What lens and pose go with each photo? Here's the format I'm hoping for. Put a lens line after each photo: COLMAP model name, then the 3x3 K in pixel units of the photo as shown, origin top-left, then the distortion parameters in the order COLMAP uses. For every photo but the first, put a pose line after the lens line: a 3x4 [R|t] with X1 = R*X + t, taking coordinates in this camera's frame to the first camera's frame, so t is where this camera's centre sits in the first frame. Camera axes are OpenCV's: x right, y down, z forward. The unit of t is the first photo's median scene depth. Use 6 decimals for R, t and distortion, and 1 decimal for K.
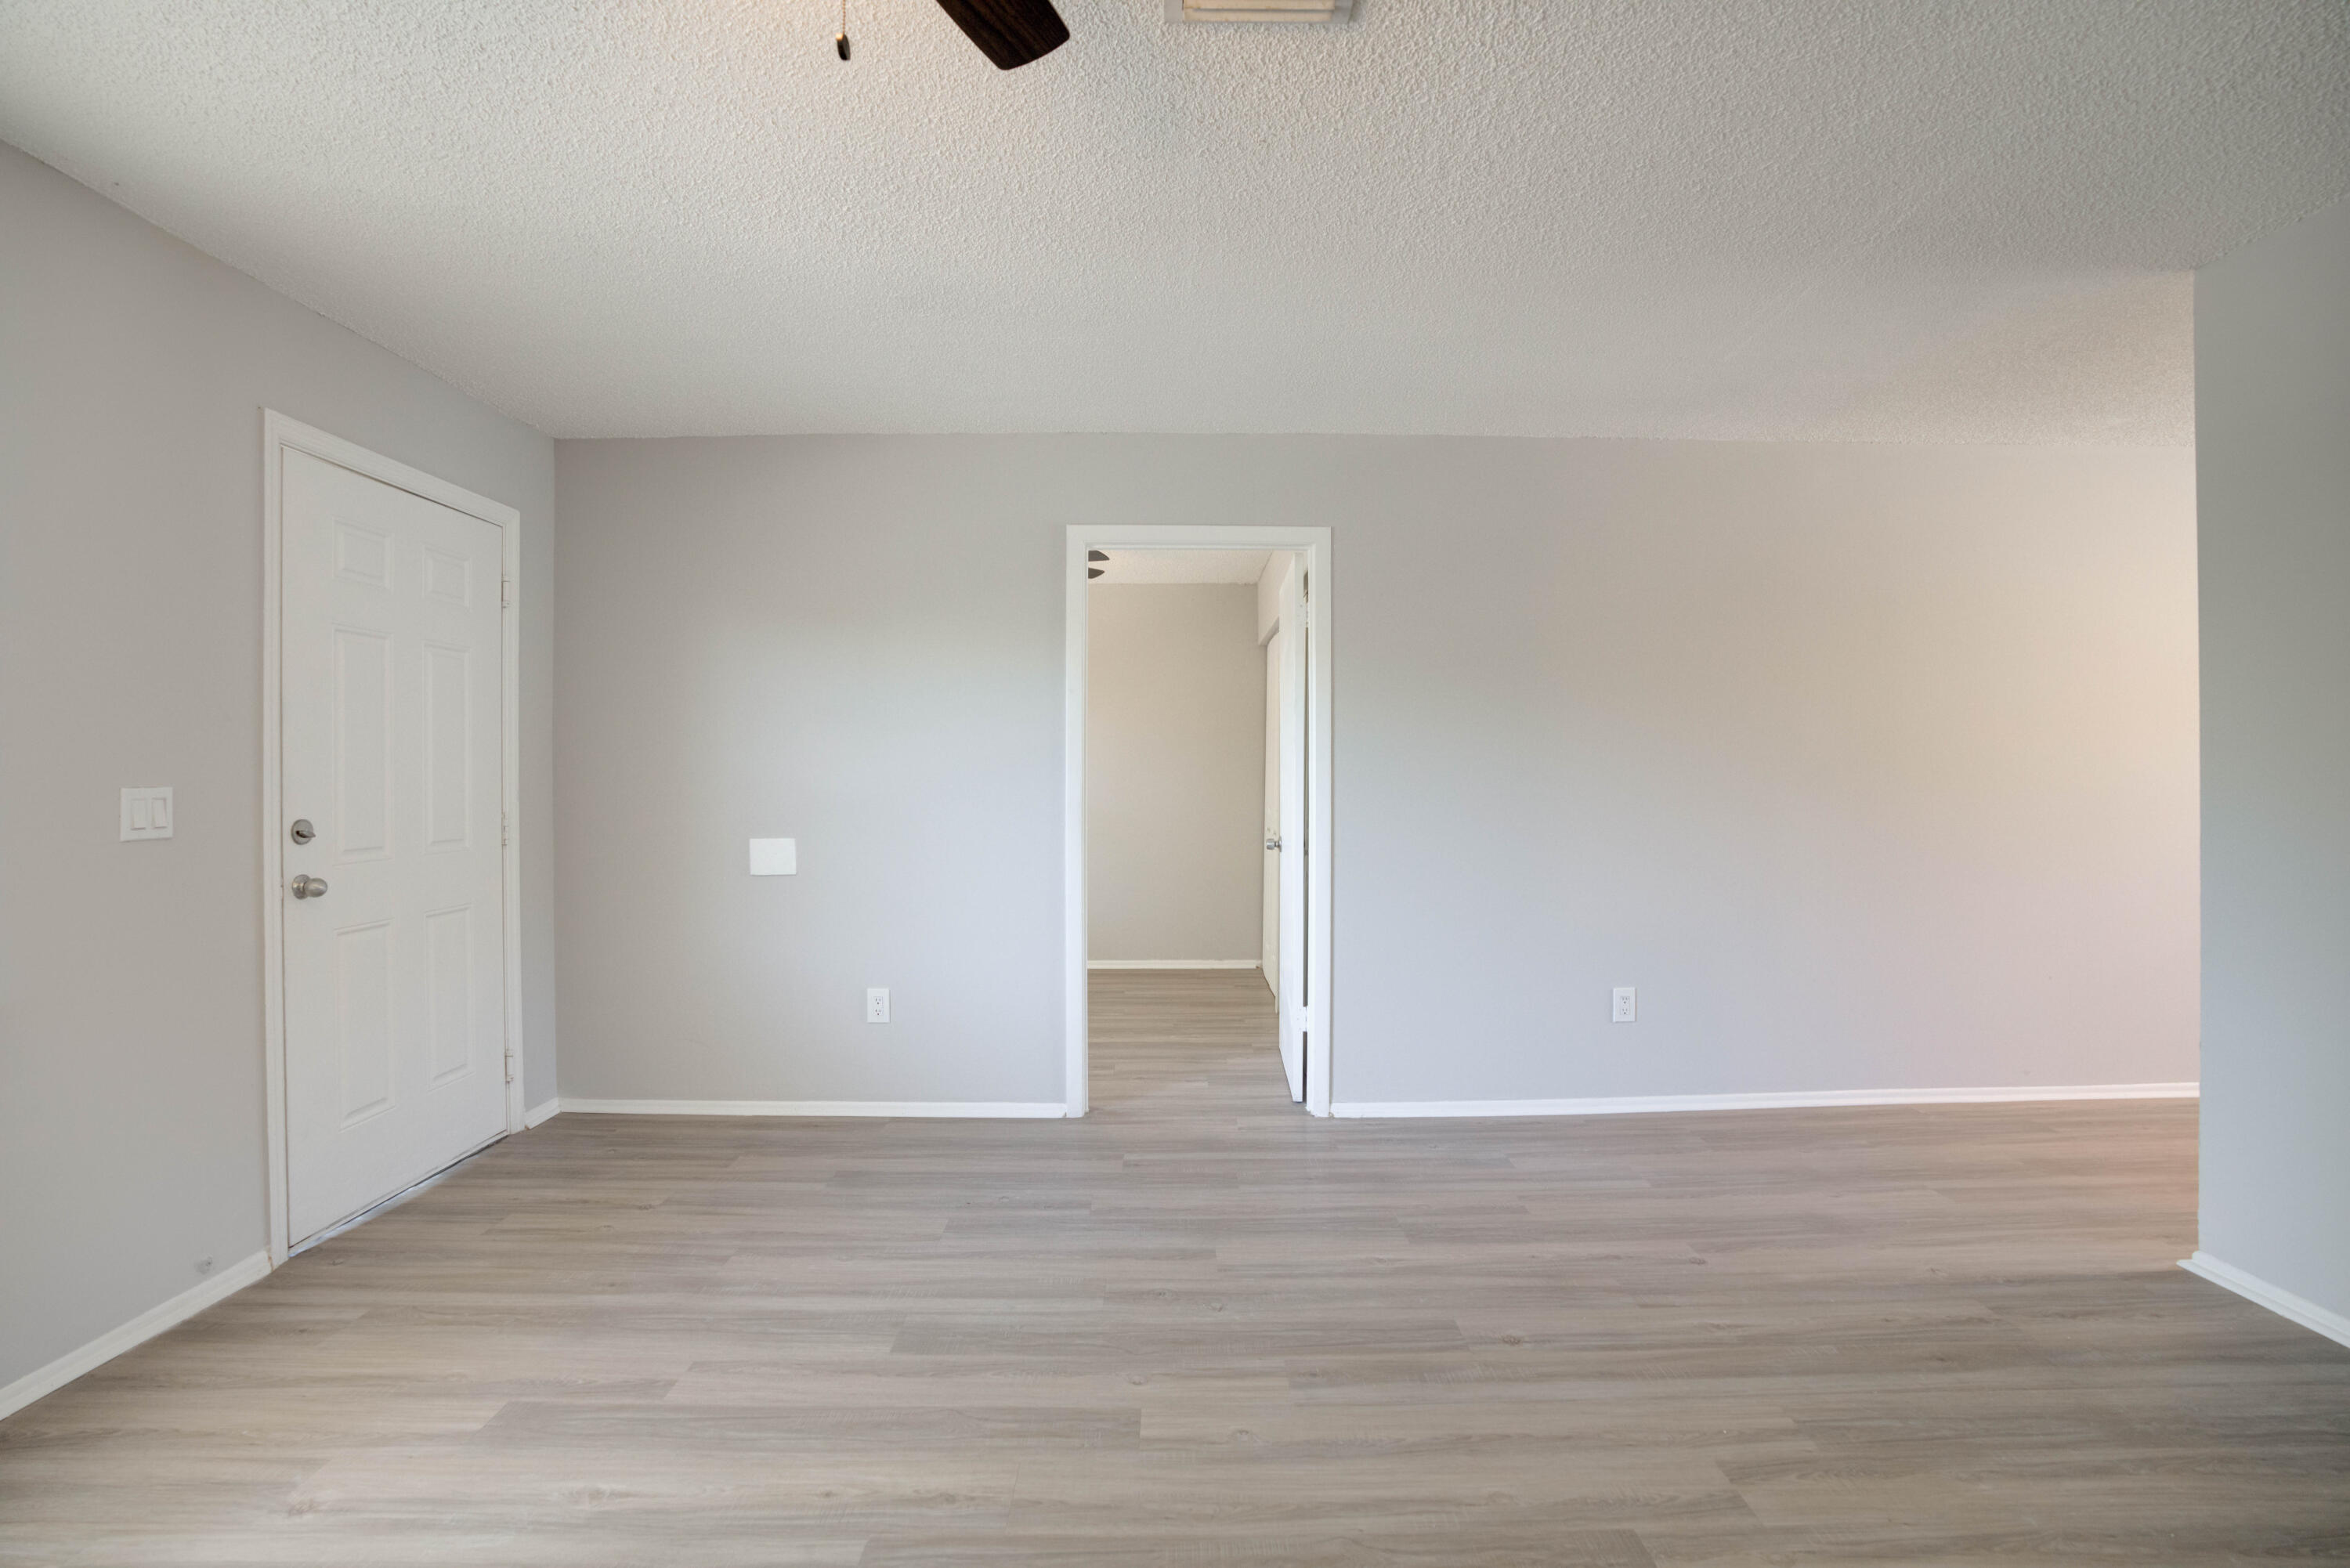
lens RADIAL K [[1072.6, 0, 1175.0], [0, 1072.6, 784.0], [0, 0, 1]] dist [-0.069092, 0.026915]
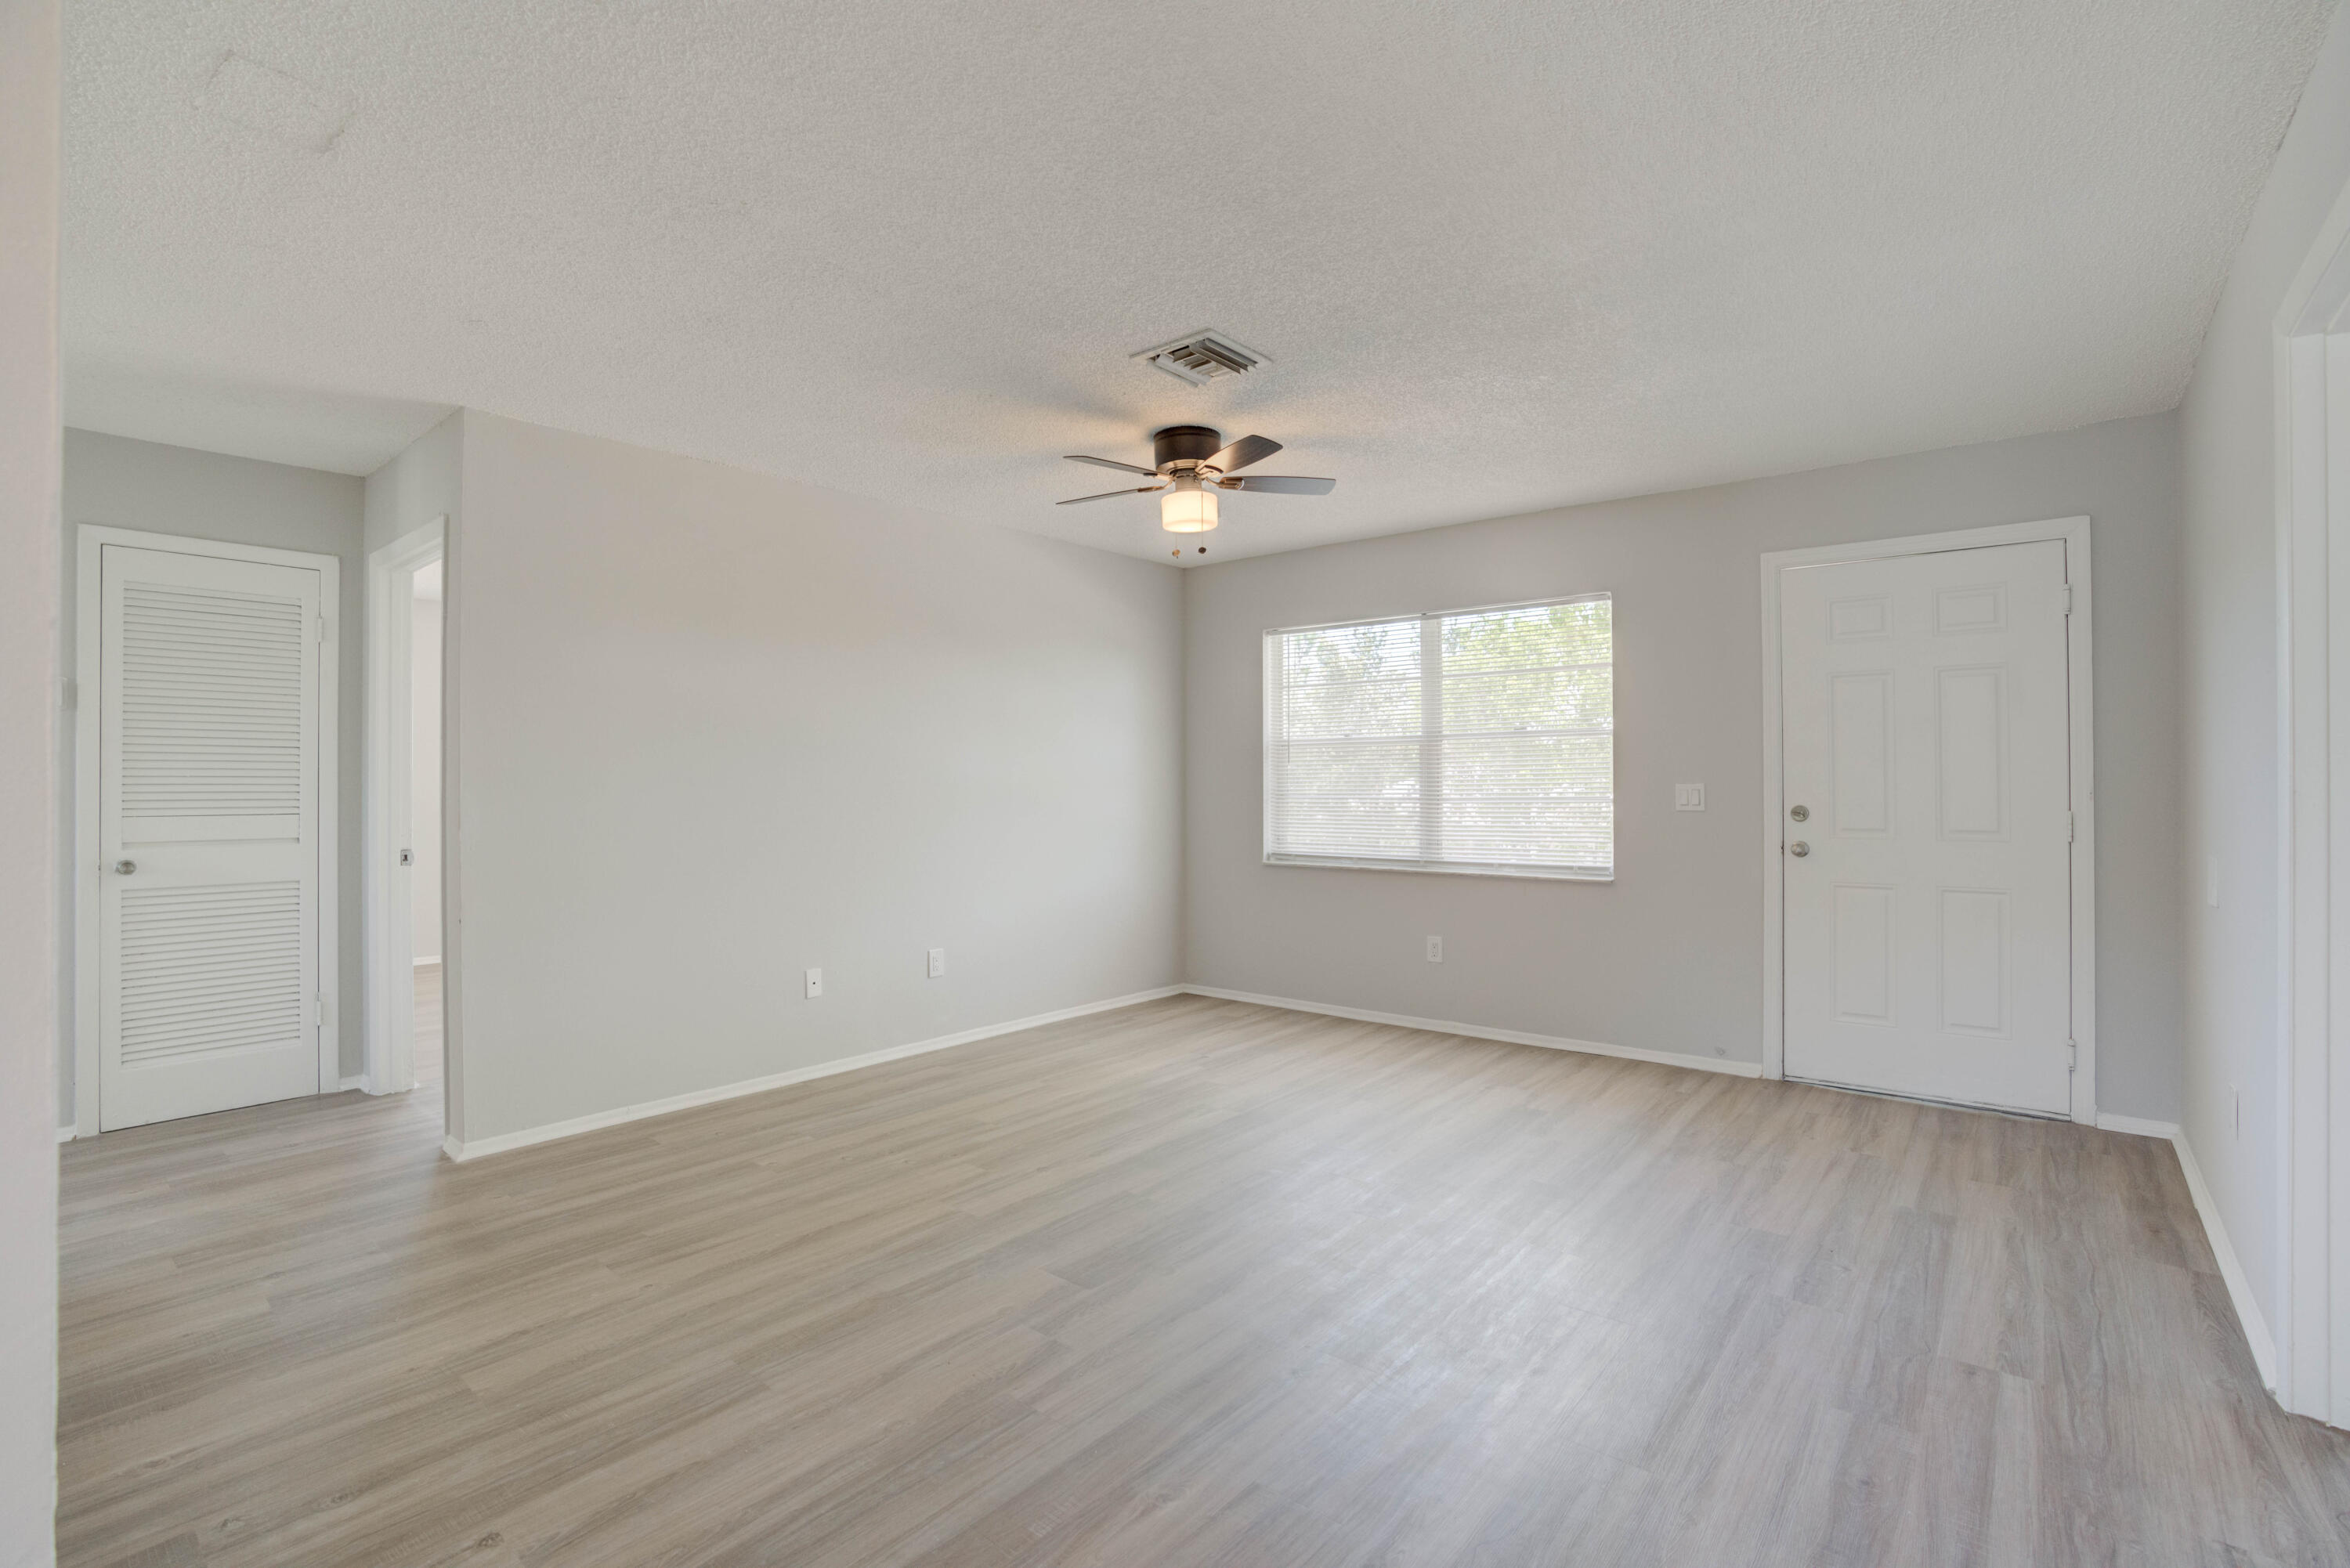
lens RADIAL K [[1072.6, 0, 1175.0], [0, 1072.6, 784.0], [0, 0, 1]] dist [-0.069092, 0.026915]
pose [[-0.644685, 0.006560, -0.764420, 0.955108], [0.000155, 0.999964, 0.008451, -0.010828], [0.764448, 0.005330, -0.644663, 1.299988]]
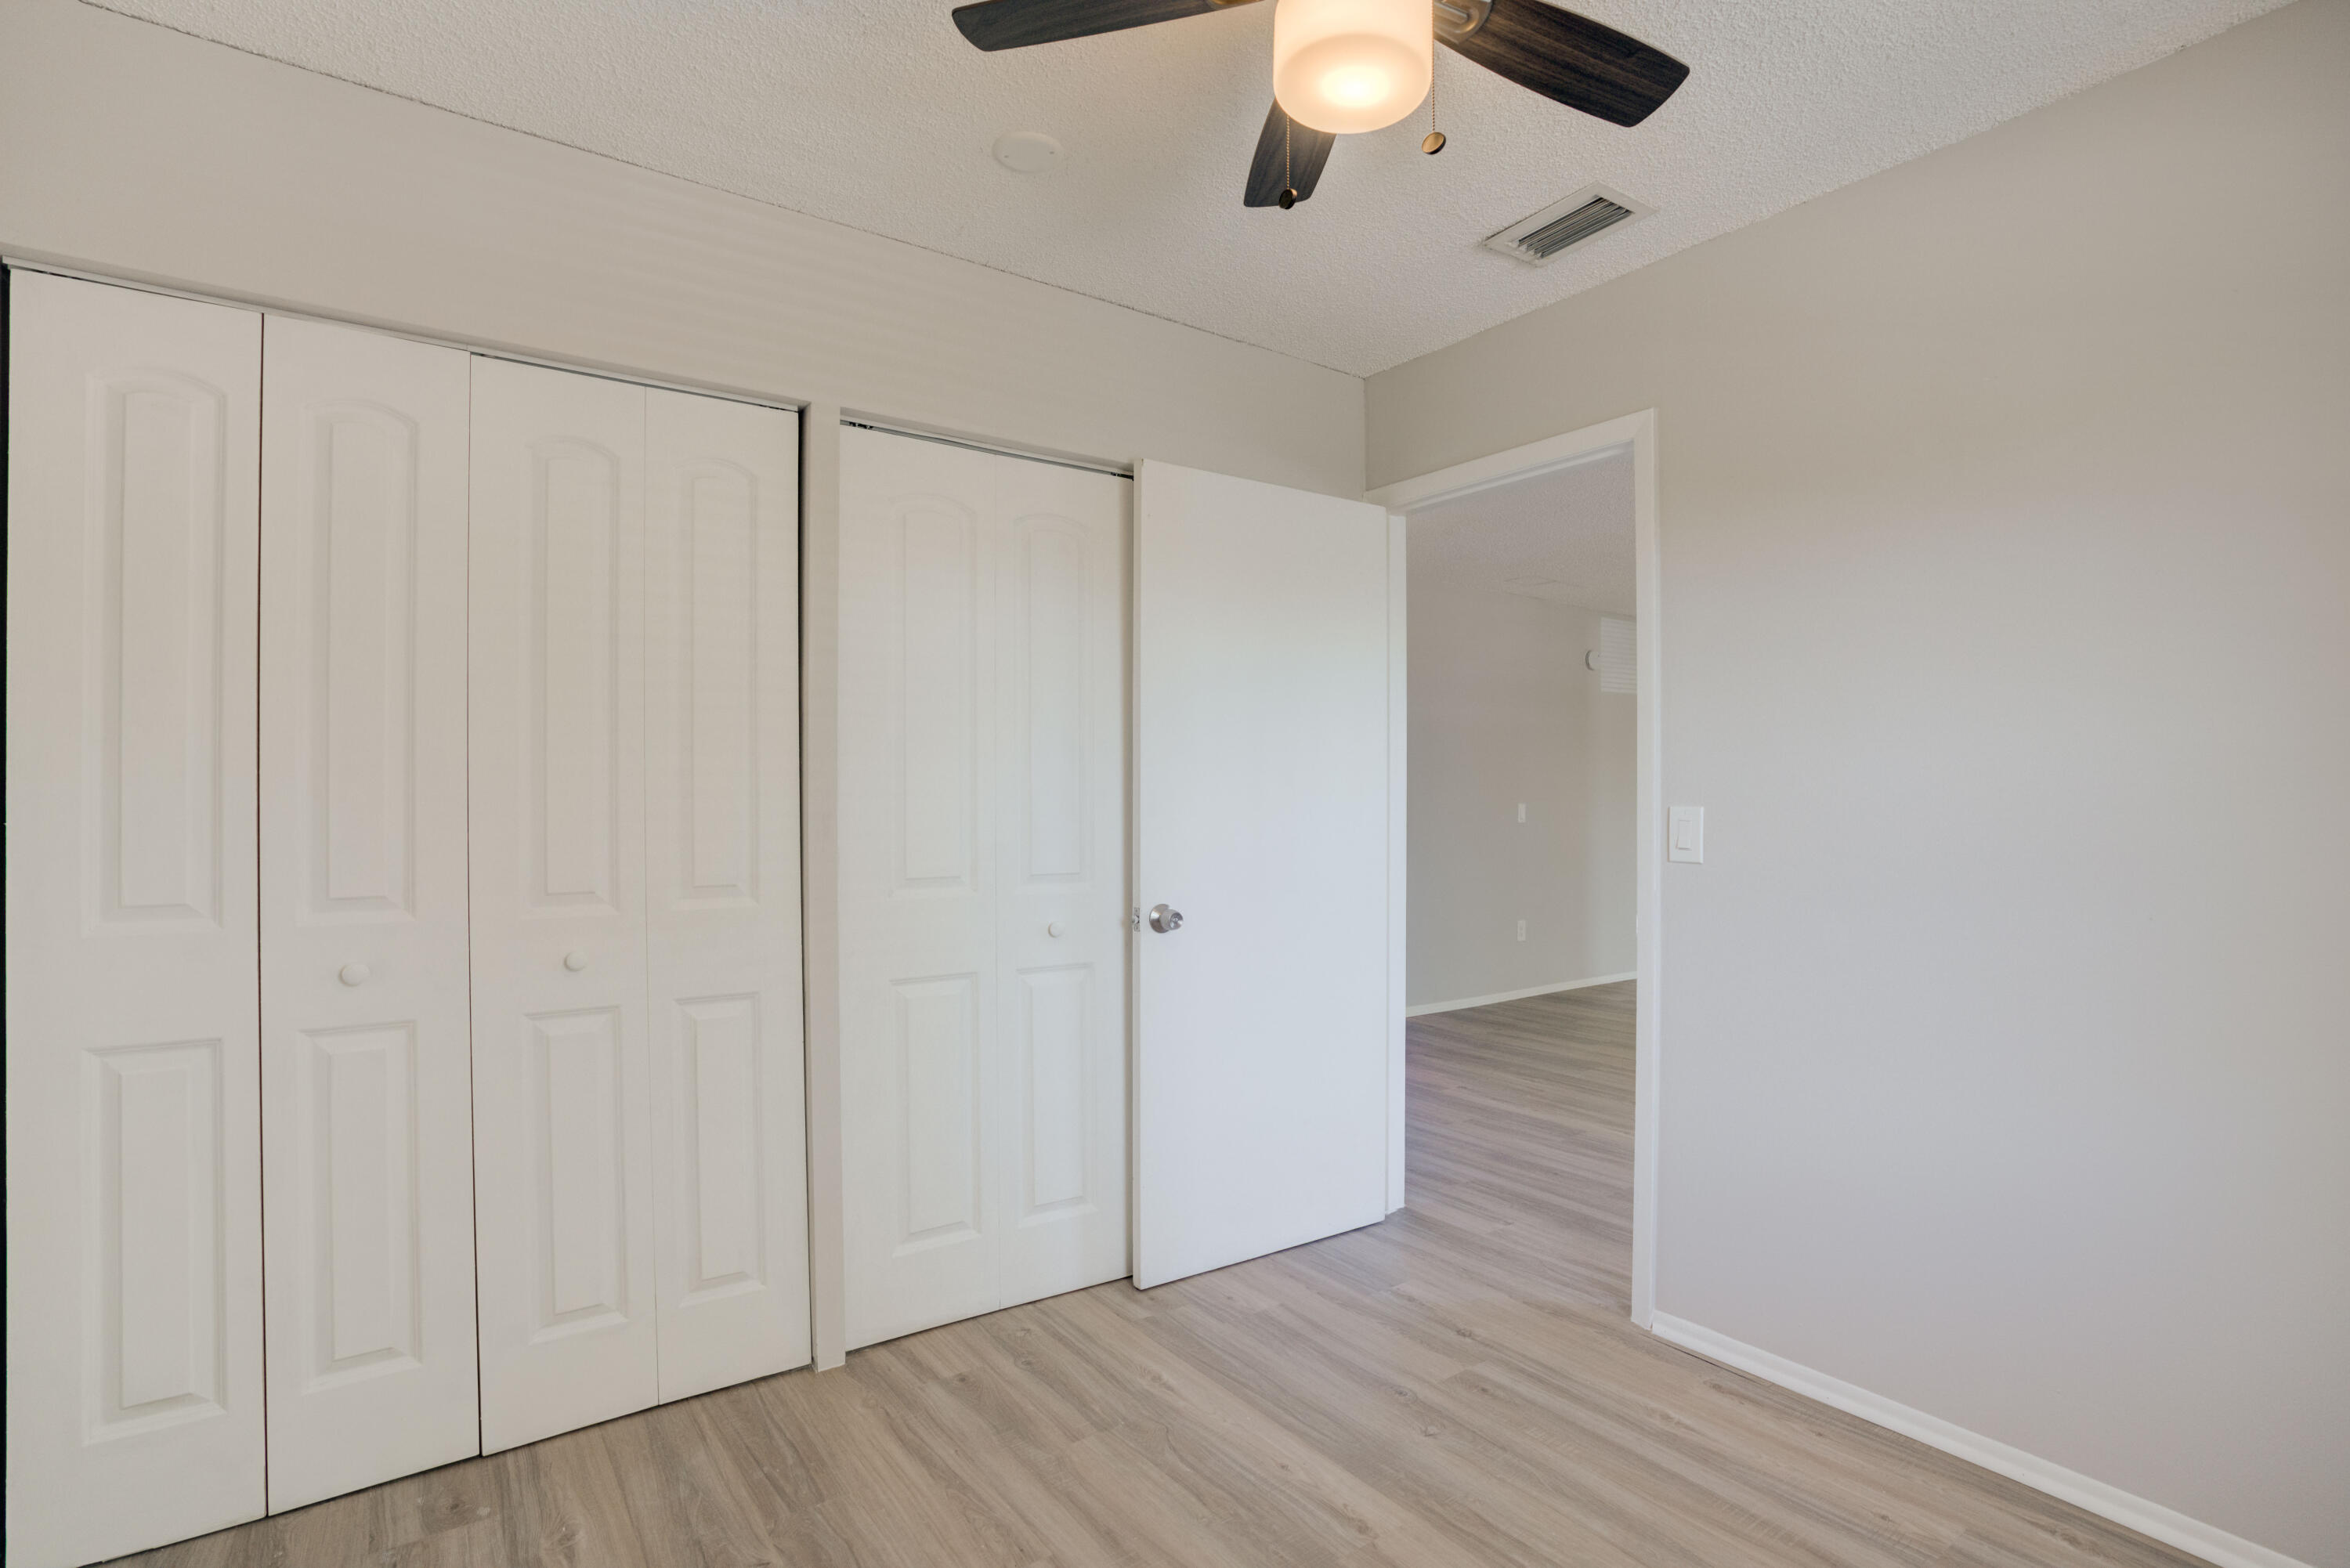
lens RADIAL K [[1126.6, 0, 1175.0], [0, 1126.6, 784.0], [0, 0, 1]] dist [-0.072412, 0.032465]
pose [[-0.578702, 0.008209, 0.815498, -0.688117], [0.005557, 0.999966, -0.006123, -0.021072], [-0.815520, 0.000988, -0.578728, 2.378504]]
